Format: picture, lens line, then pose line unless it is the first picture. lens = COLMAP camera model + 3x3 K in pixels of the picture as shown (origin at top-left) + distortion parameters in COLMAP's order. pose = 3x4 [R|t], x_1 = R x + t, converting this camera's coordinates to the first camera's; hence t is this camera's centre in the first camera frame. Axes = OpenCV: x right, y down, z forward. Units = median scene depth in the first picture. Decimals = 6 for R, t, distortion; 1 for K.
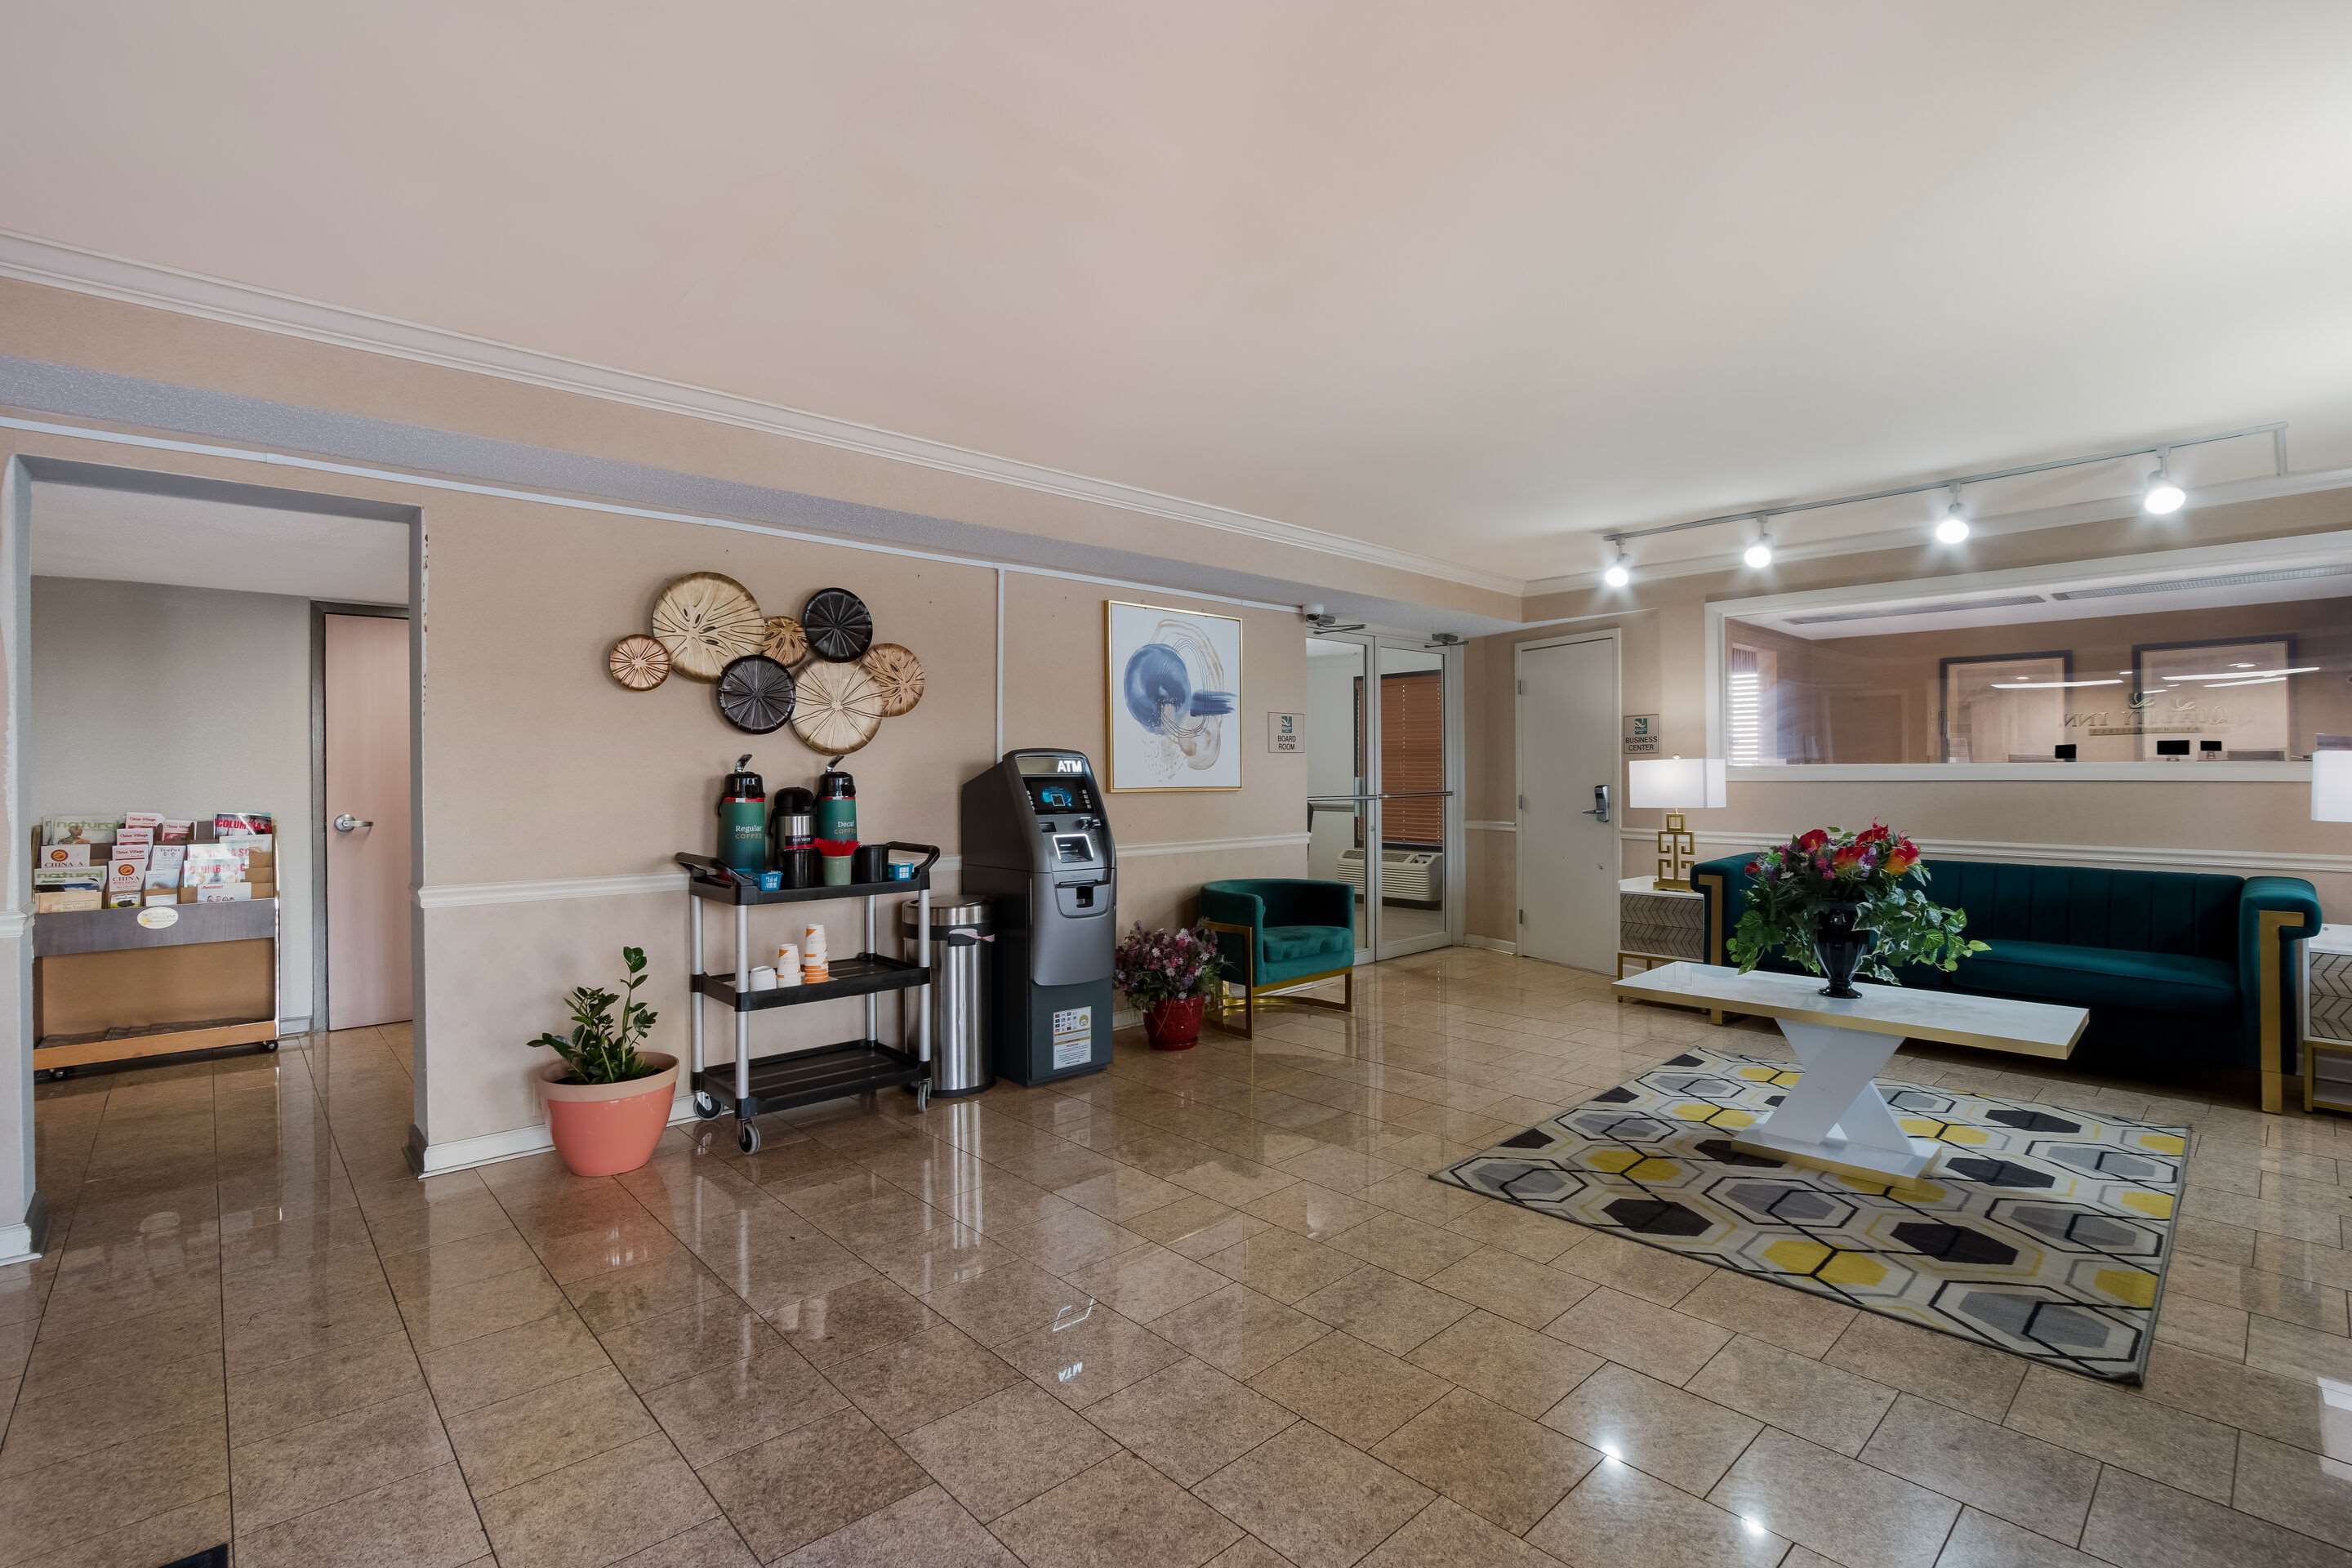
lens RADIAL K [[1045.9, 0, 1180.7], [0, 1045.9, 775.9], [0, 0, 1]] dist [-0.022959, 0.000086]
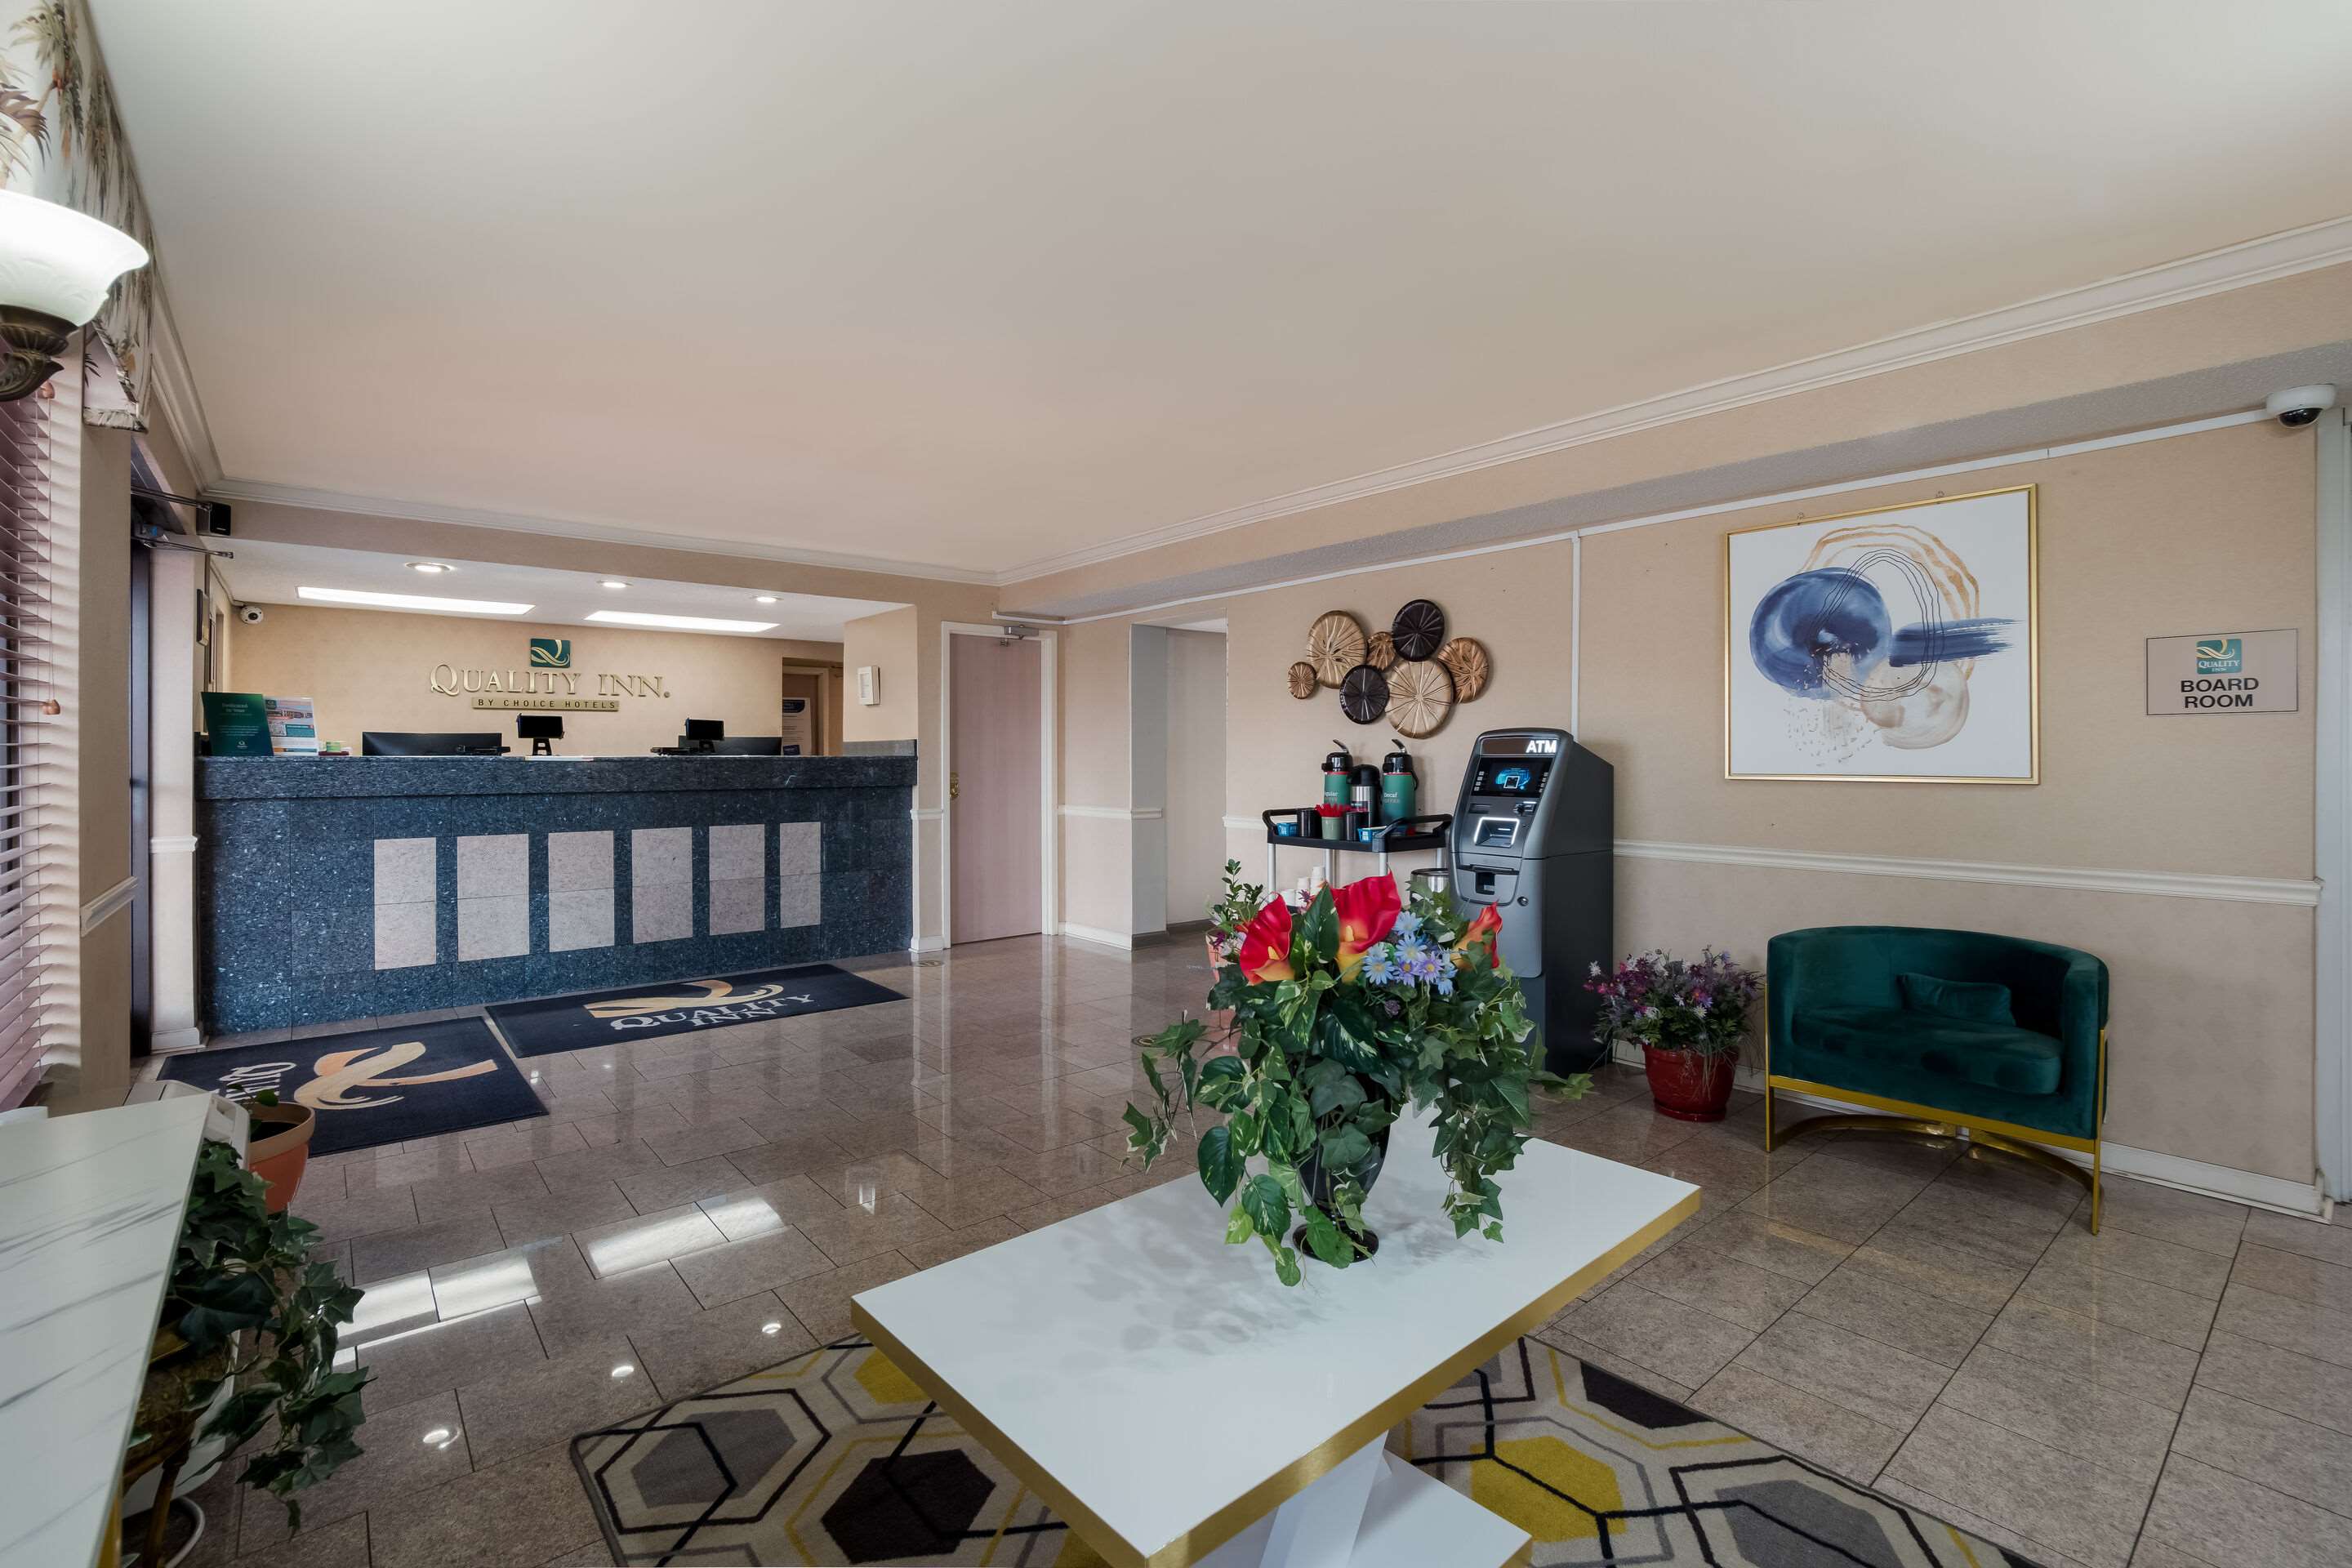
lens RADIAL K [[1045.9, 0, 1179.6], [0, 1045.9, 770.6], [0, 0, 1]] dist [-0.022959, 0.000086]
pose [[-0.038291, 0.022079, -0.999023, 0.875739], [0.001908, 0.999756, 0.022022, -0.009689], [0.999265, -0.001063, -0.038324, 0.758120]]
